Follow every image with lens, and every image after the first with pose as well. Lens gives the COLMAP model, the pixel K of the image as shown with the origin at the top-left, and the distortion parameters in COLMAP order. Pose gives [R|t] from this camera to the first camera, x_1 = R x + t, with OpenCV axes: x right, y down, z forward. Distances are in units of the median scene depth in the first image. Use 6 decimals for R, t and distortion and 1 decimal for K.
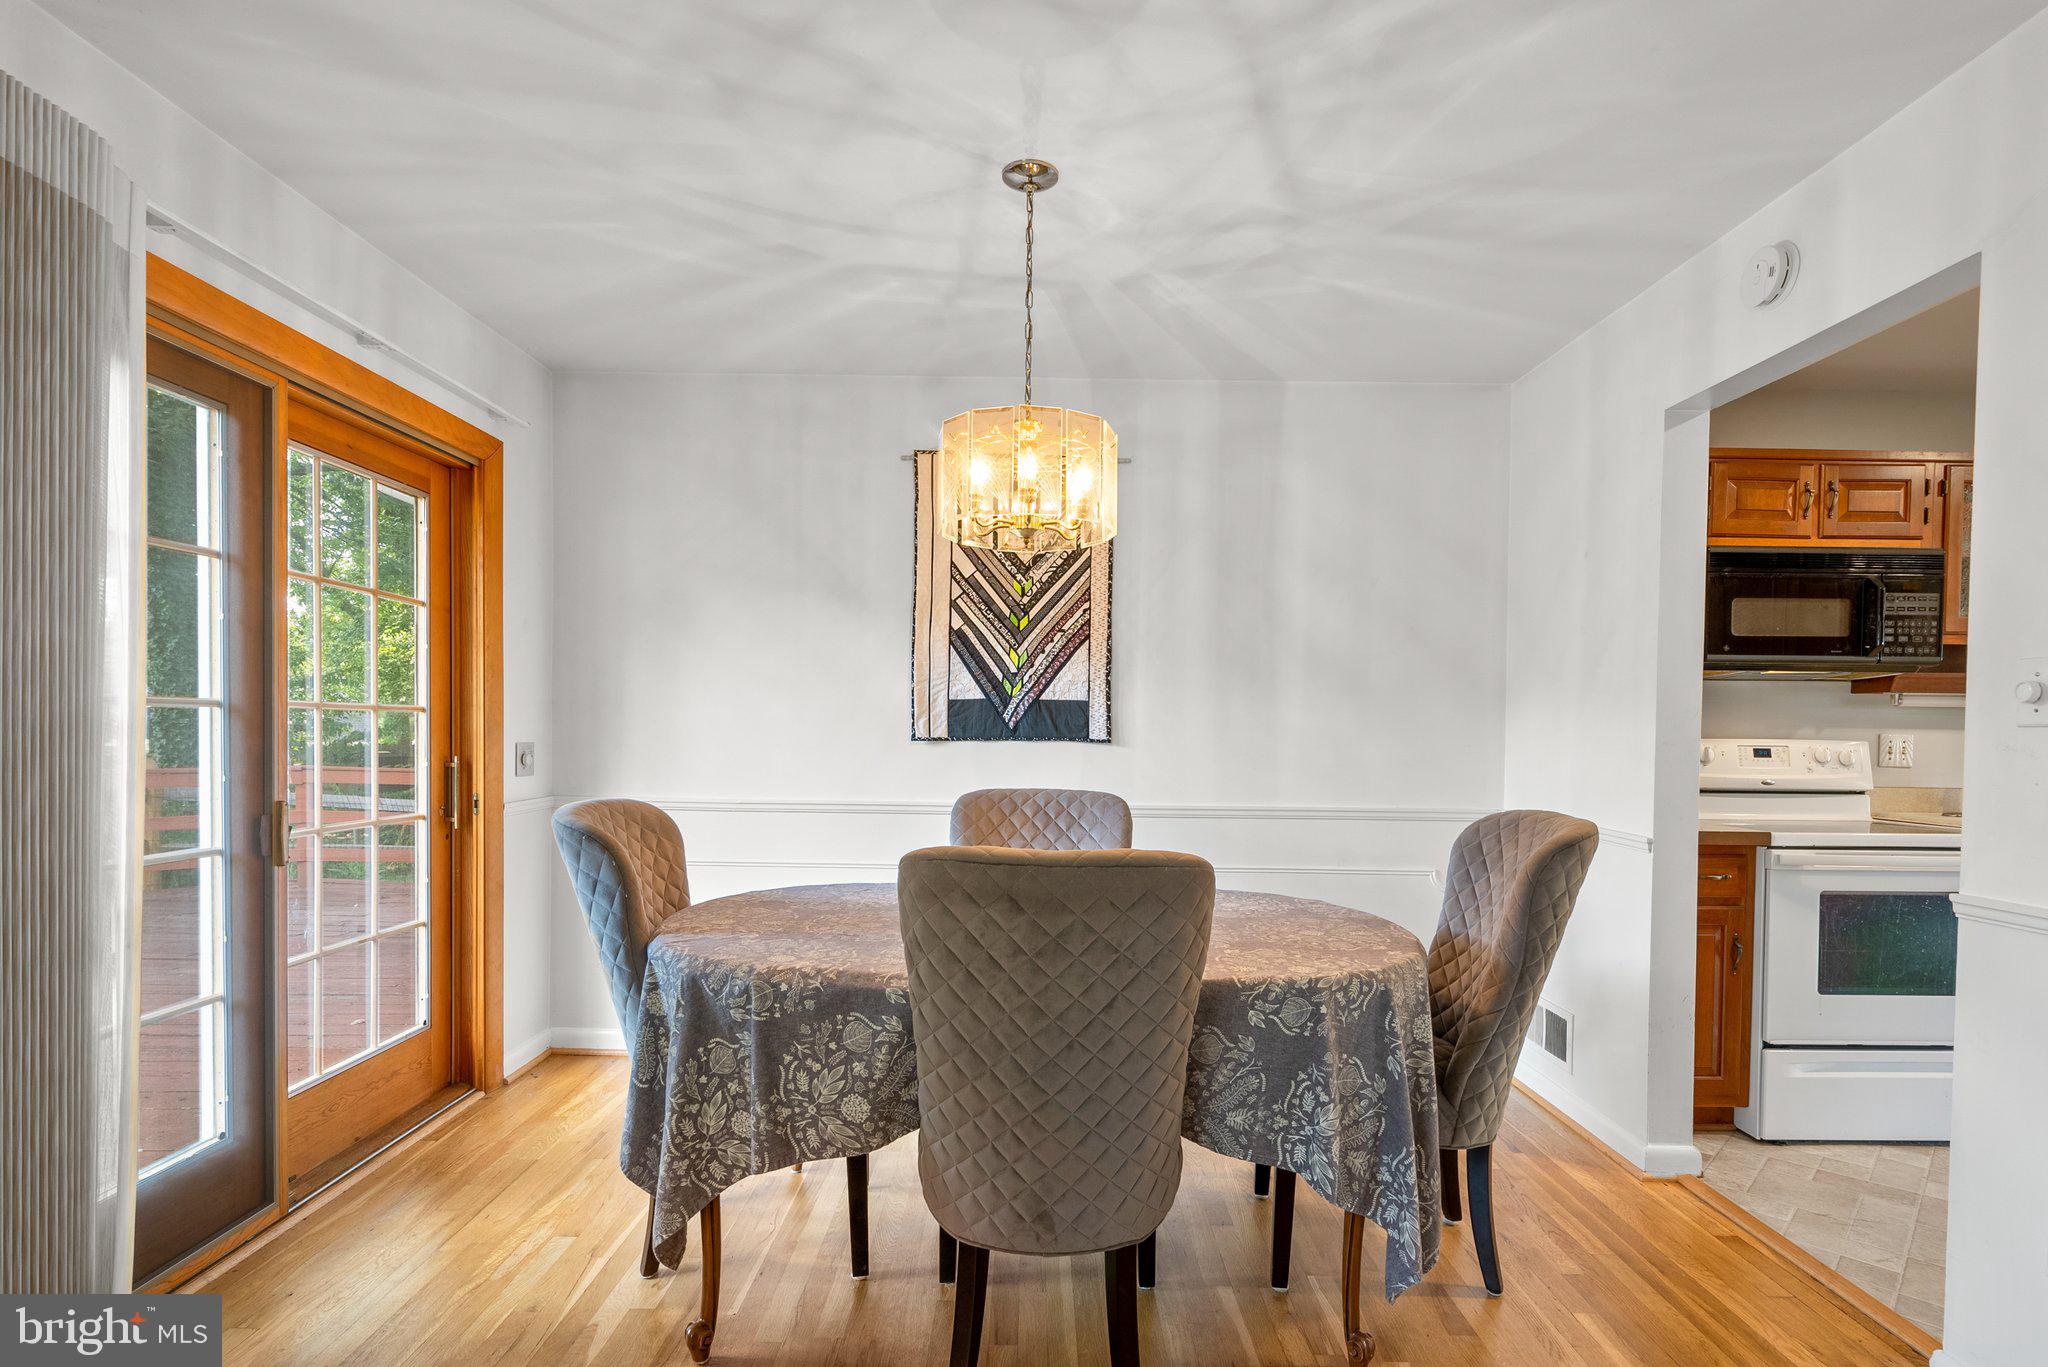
lens RADIAL K [[997.2, 0, 1020.9], [0, 997.2, 747.5], [0, 0, 1]] dist [0.000685, 0.000735]
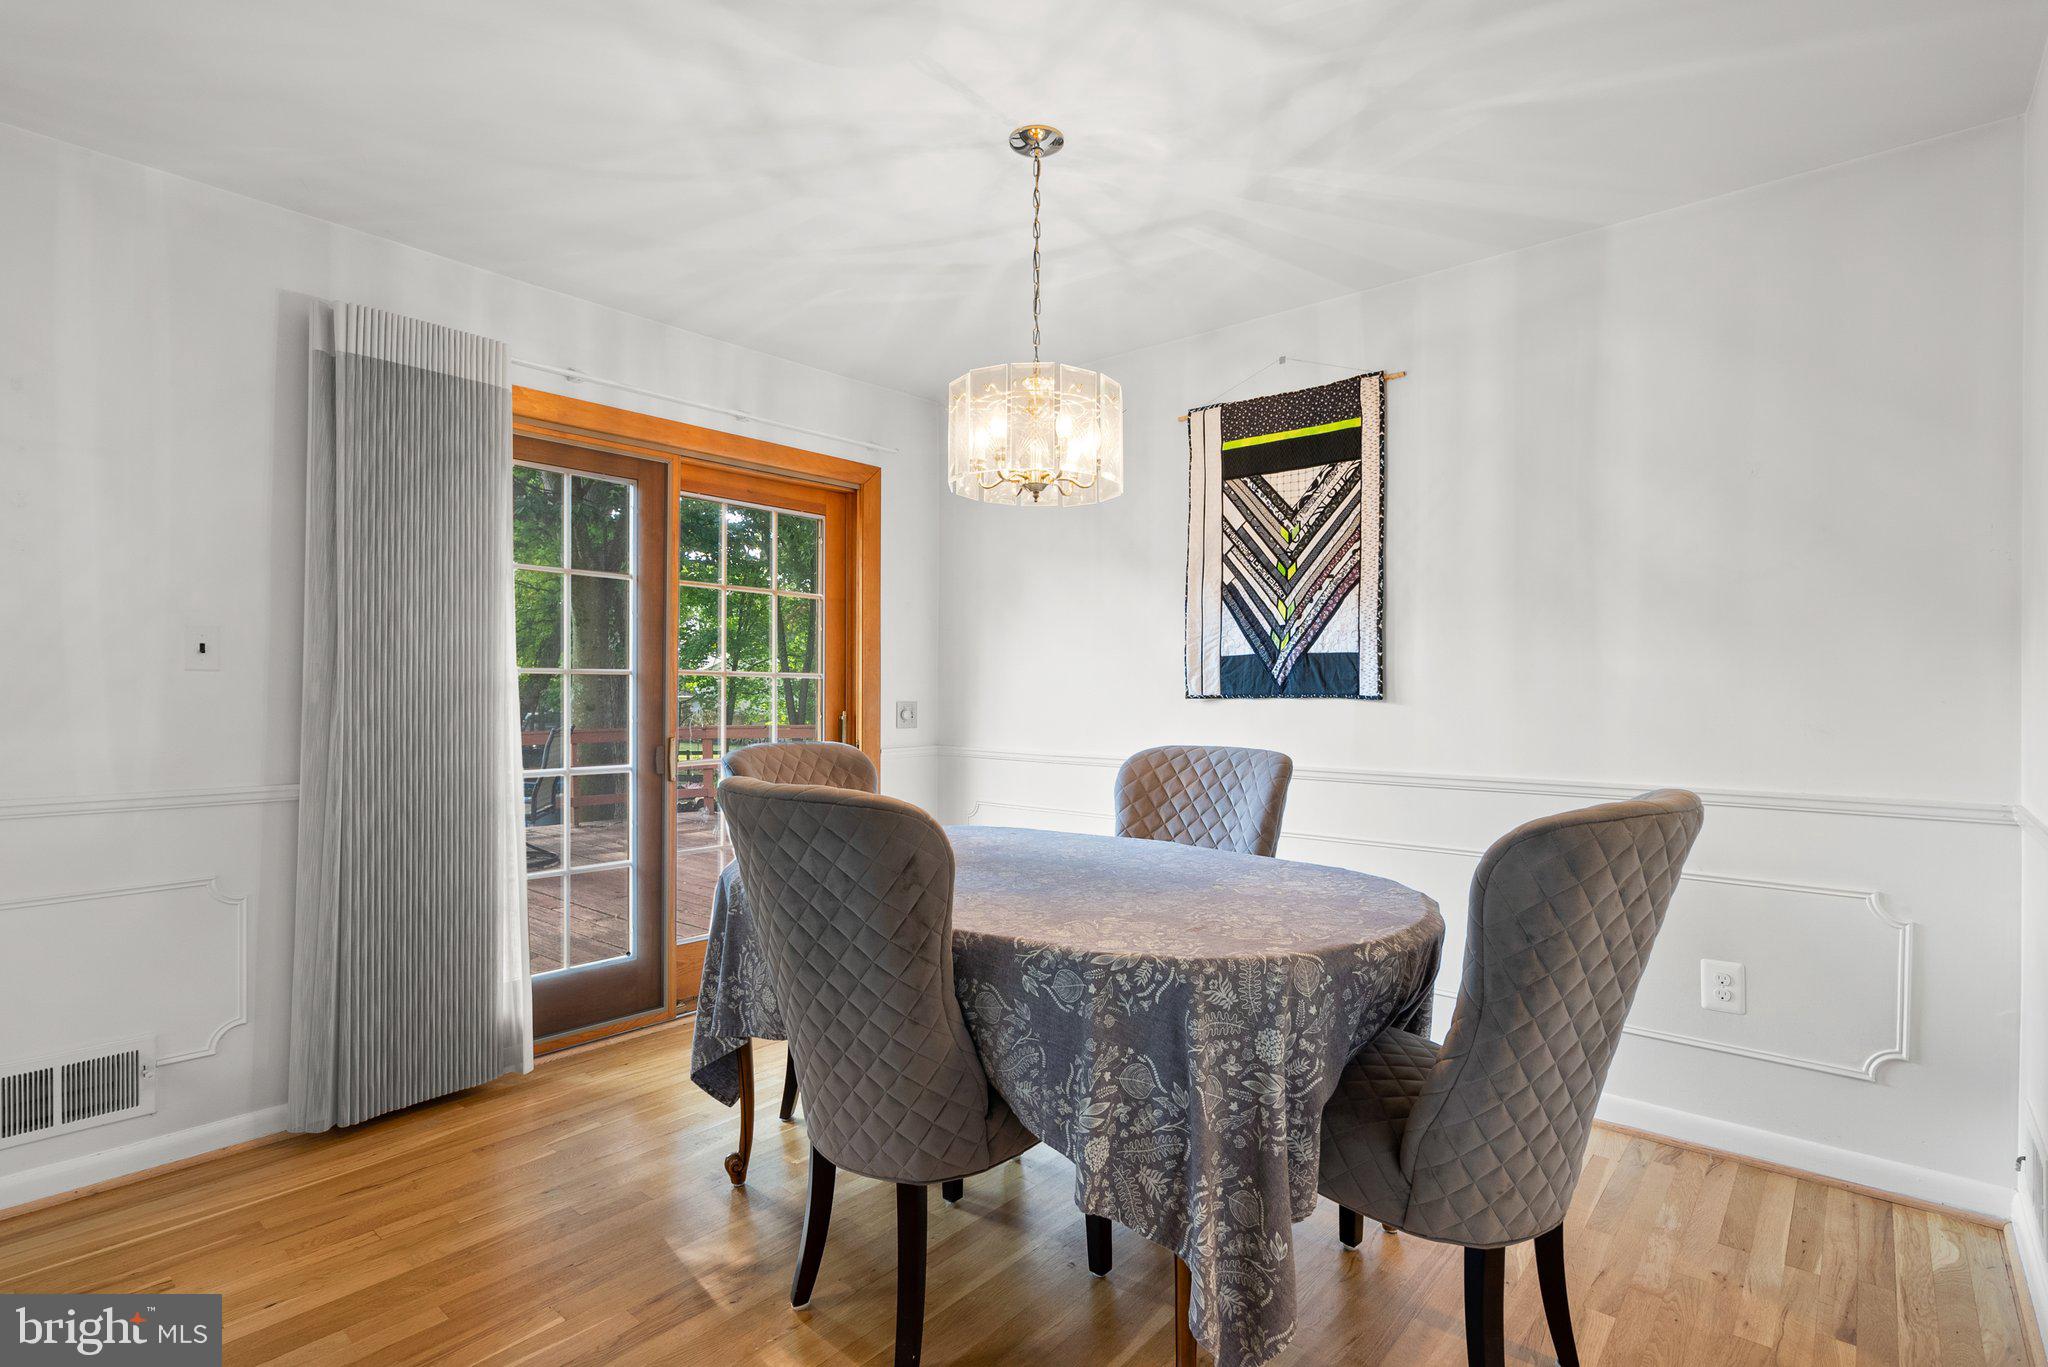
lens RADIAL K [[977.6, 0, 1028.2], [0, 977.6, 694.8], [0, 0, 1]] dist [0.000106, 0.000120]
pose [[0.766385, -0.007781, -0.642334, 0.400757], [-0.006750, 0.999774, -0.020164, 0.010287], [0.642346, 0.019789, 0.766159, 0.146268]]
